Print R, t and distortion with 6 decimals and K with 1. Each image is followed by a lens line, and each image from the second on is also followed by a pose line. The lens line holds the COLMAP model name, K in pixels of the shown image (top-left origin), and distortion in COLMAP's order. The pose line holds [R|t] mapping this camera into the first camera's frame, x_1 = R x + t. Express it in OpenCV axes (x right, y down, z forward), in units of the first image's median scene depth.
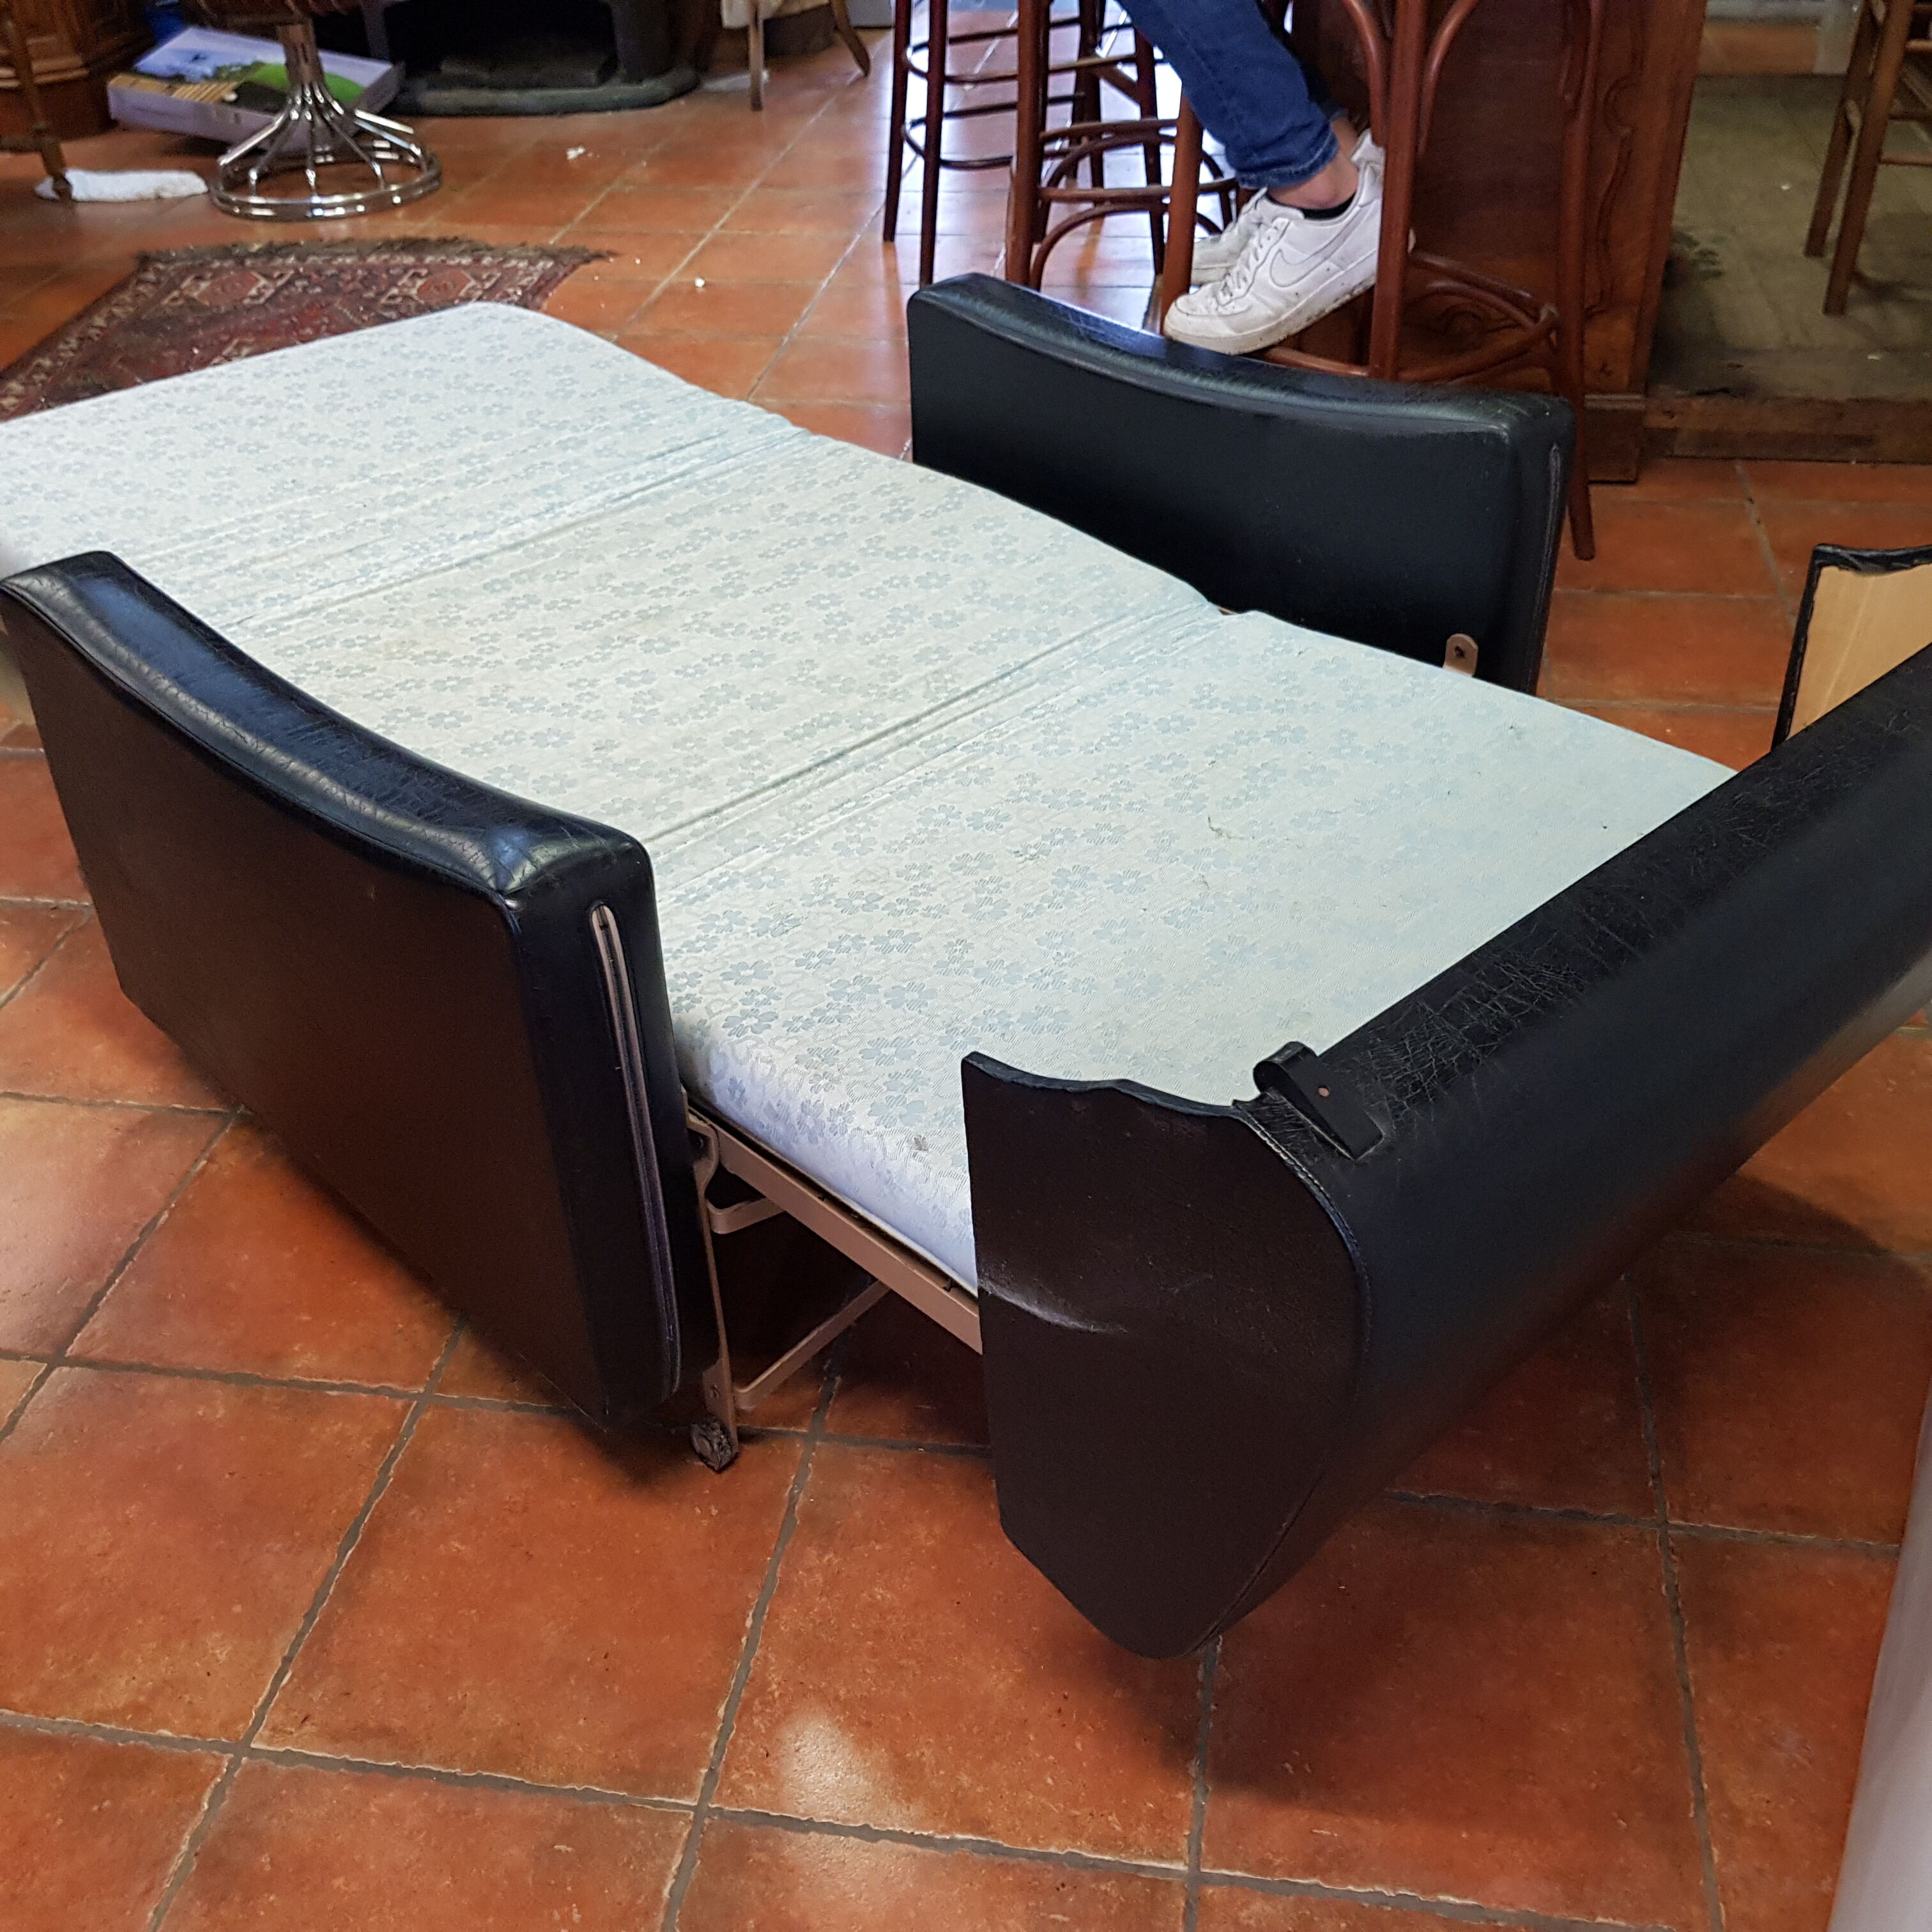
lens RADIAL K [[2067.4, 0, 988.5], [0, 2067.4, 999.2], [0, 0, 1]] dist [0.110529, -0.229712]
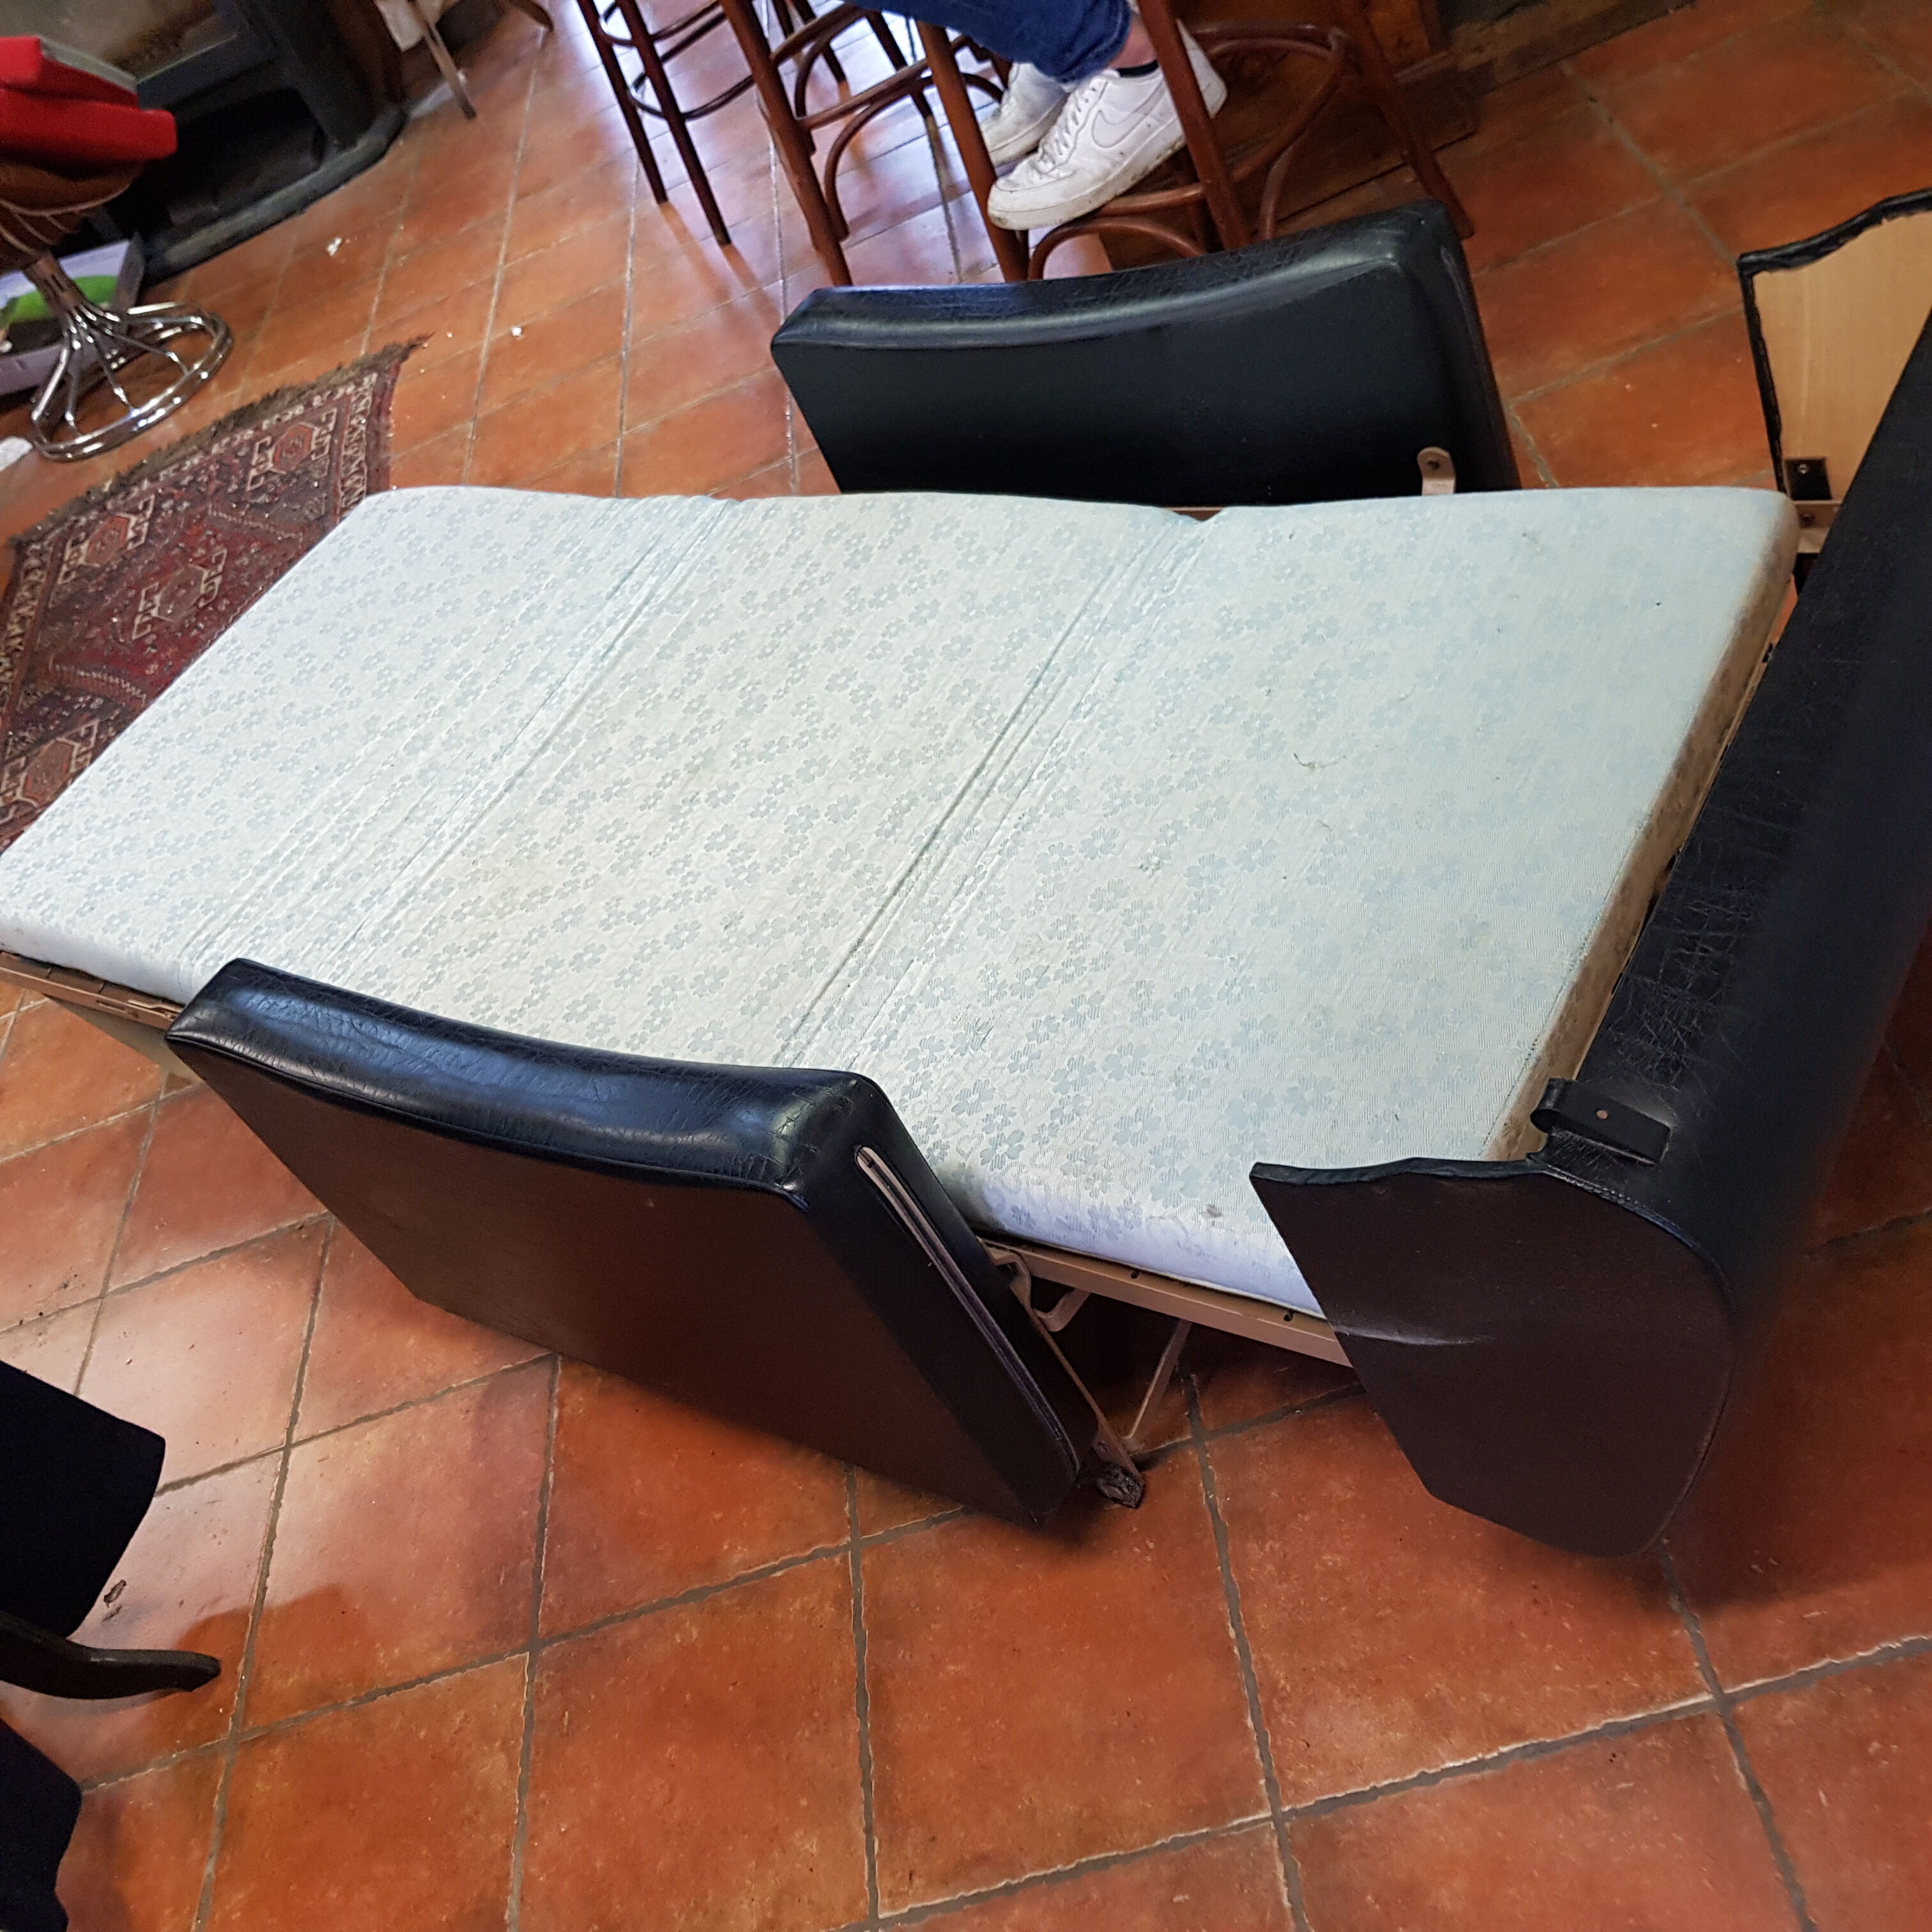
lens RADIAL K [[2062.5, 0, 950.4], [0, 2062.5, 963.4], [0, 0, 1]] dist [0.115001, -0.244285]
pose [[0.903338, -0.423156, -0.070143, -0.015377], [0.427932, 0.900252, 0.080131, -0.110662], [0.029238, -0.102402, 0.994313, -0.034756]]
